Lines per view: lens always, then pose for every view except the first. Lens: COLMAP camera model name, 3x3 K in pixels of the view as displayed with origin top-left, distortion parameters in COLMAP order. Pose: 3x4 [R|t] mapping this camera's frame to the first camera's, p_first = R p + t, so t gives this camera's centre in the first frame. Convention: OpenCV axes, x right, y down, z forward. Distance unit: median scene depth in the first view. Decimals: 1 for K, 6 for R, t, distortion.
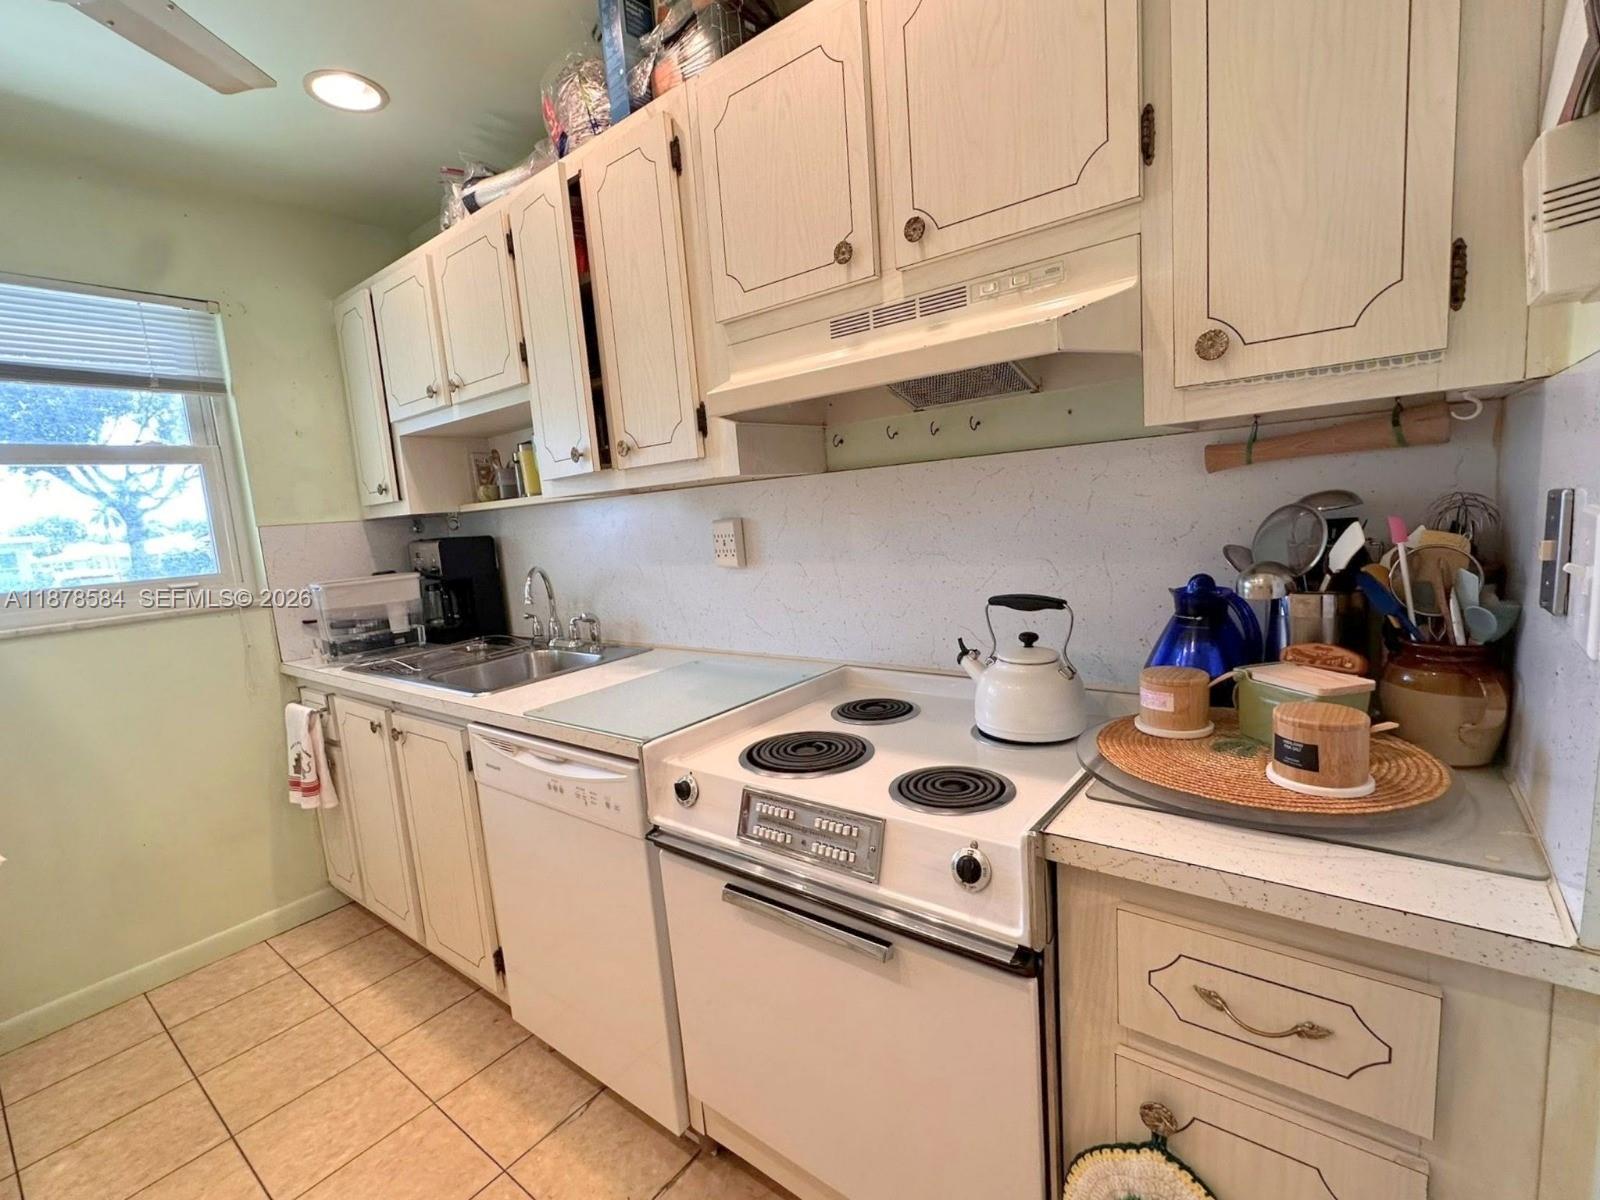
lens RADIAL K [[718.0, 0, 800.0], [0, 718.0, 600.0], [0, 0, 1]] dist [0.000076, 0.000070]
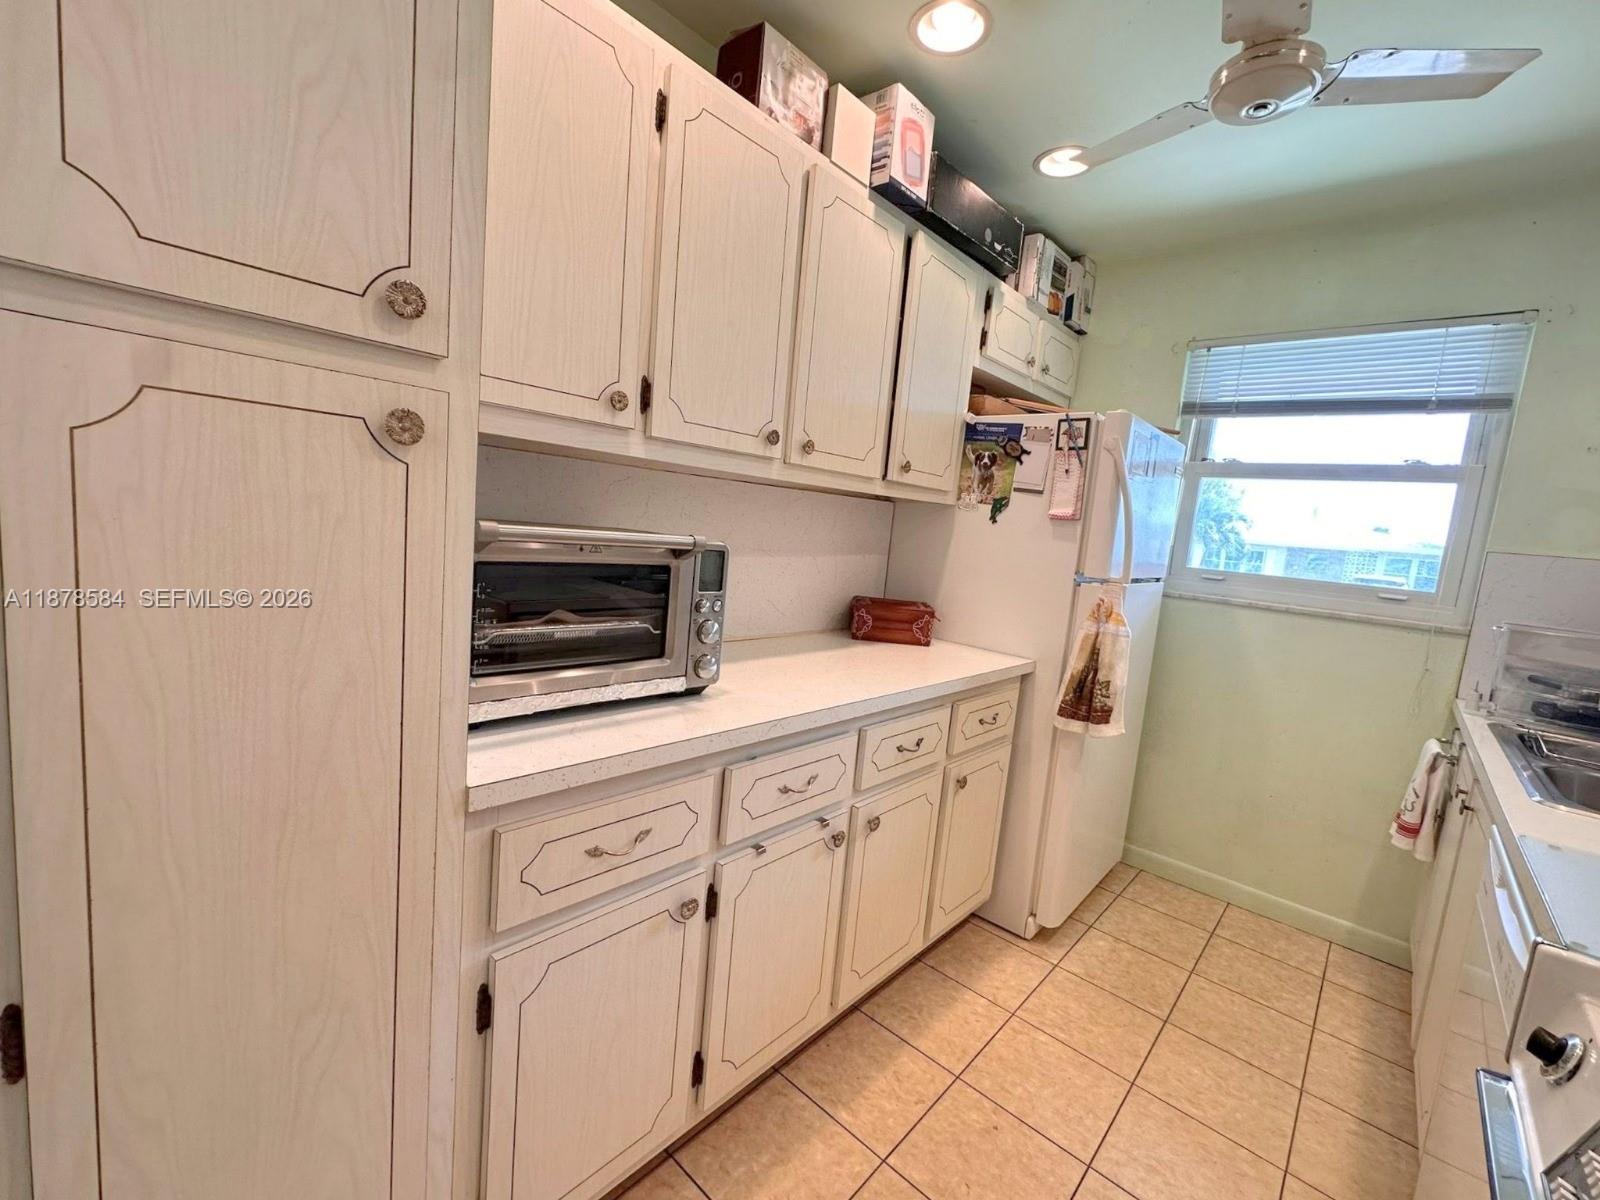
lens RADIAL K [[678.4, 0, 805.4], [0, 678.4, 599.5], [0, 0, 1]] dist [-0.000026, -0.000055]
pose [[-0.075572, 0.185881, -0.979662, 0.188458], [-0.213962, 0.956564, 0.198004, -0.029979], [0.973914, 0.224574, -0.032517, 0.198702]]
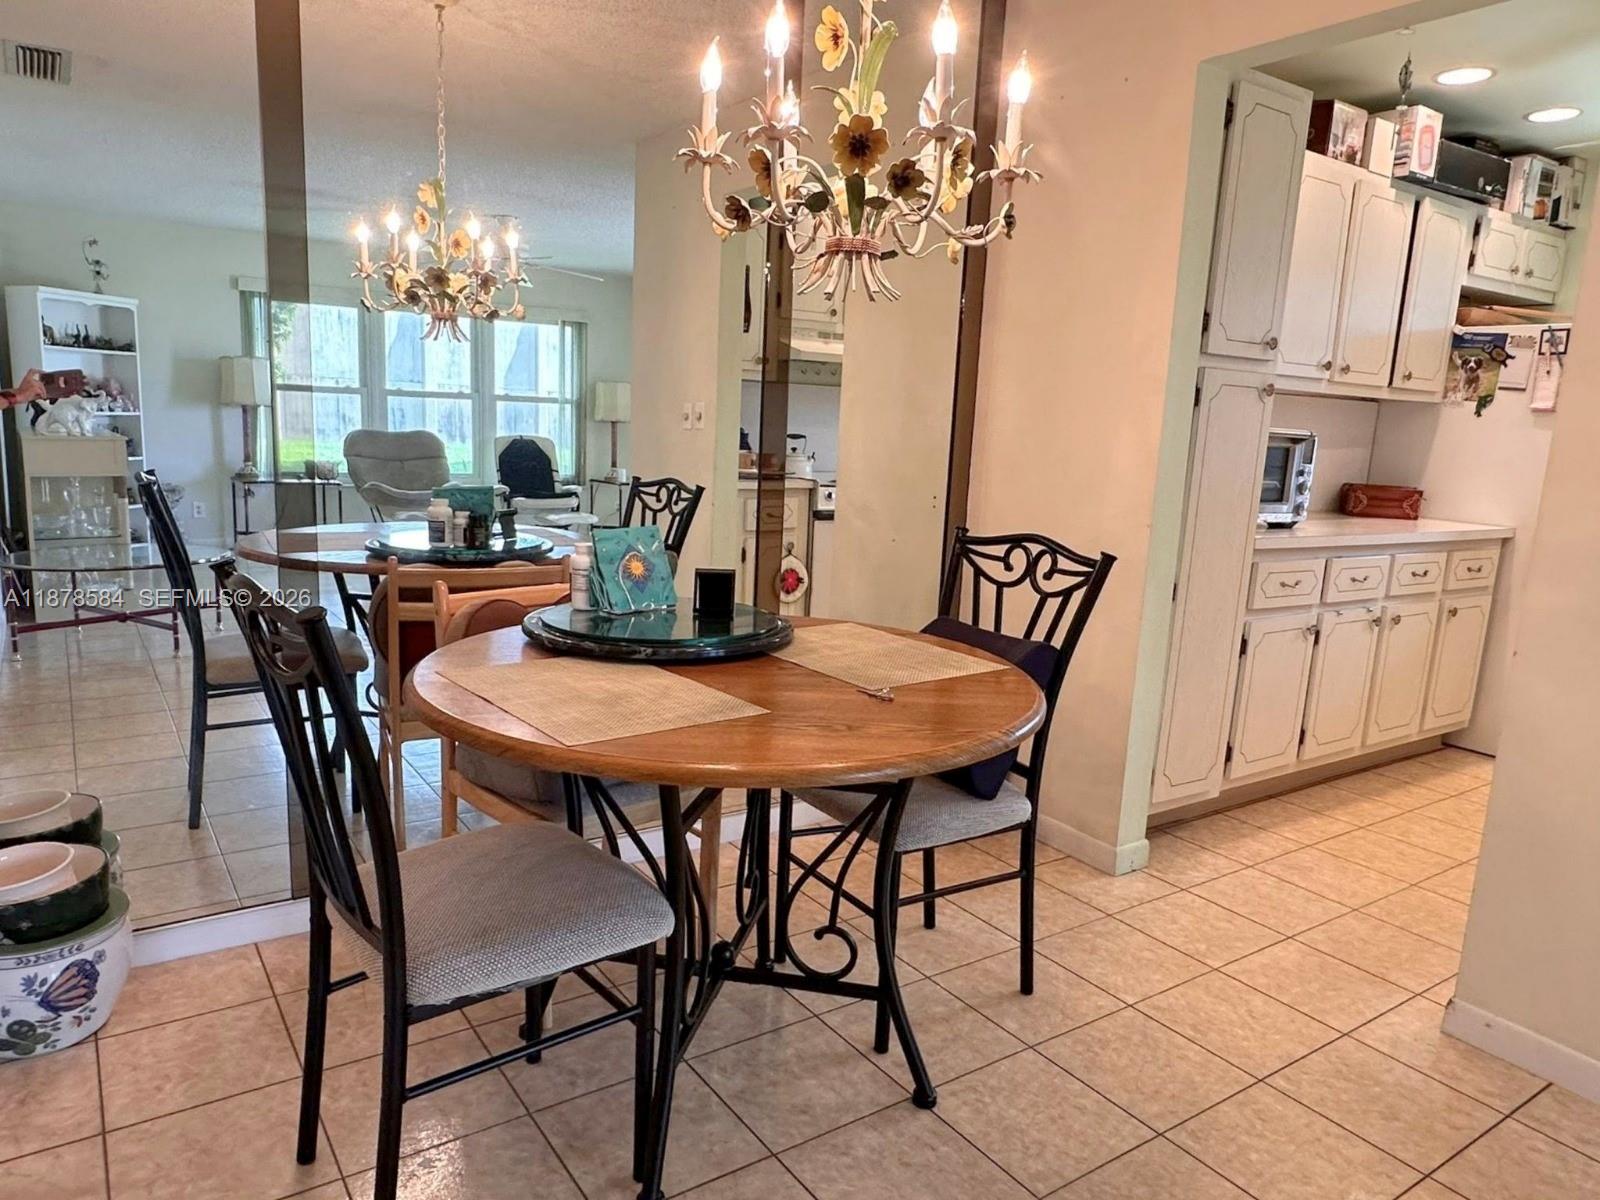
lens RADIAL K [[1084.9, 0, 795.6], [0, 1084.9, 615.0], [0, 0, 1]] dist [-0.001629, 0.003280]
pose [[-0.304396, 0.235889, -0.922876, 1.540087], [-0.150835, 0.944692, 0.291215, -0.046559], [0.940528, 0.227847, -0.251980, -0.206399]]
